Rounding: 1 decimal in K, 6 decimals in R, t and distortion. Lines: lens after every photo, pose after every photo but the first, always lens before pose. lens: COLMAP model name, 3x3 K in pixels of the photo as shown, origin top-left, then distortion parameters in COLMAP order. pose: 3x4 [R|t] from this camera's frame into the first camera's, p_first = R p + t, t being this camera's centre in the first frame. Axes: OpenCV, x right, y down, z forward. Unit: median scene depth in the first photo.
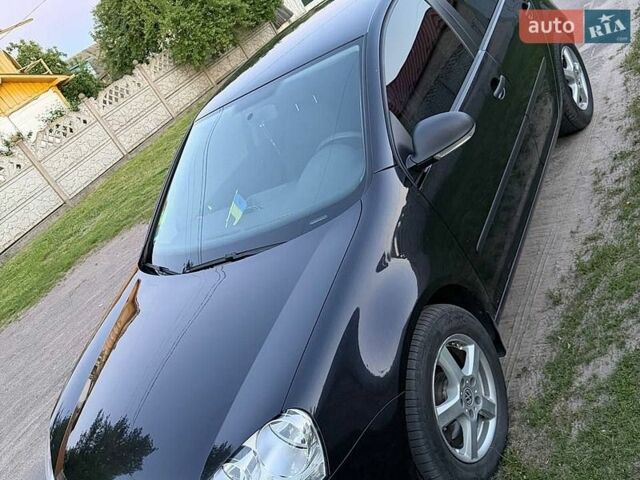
lens RADIAL K [[575.6, 0, 317.0], [0, 575.6, 241.4], [0, 0, 1]] dist [0.080764, -0.144020]
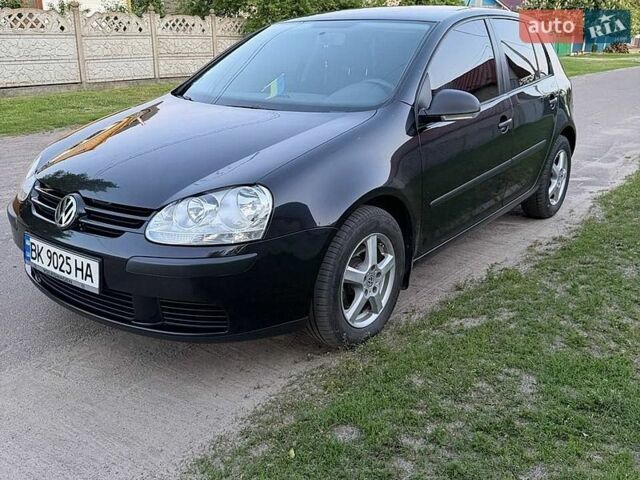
lens RADIAL K [[575.6, 0, 317.0], [0, 575.6, 241.4], [0, 0, 1]] dist [0.080764, -0.144020]
pose [[0.852286, 0.520226, 0.054525, 0.022313], [-0.513975, 0.852256, -0.097416, 0.179202], [-0.097148, 0.055002, 0.993749, -0.115683]]
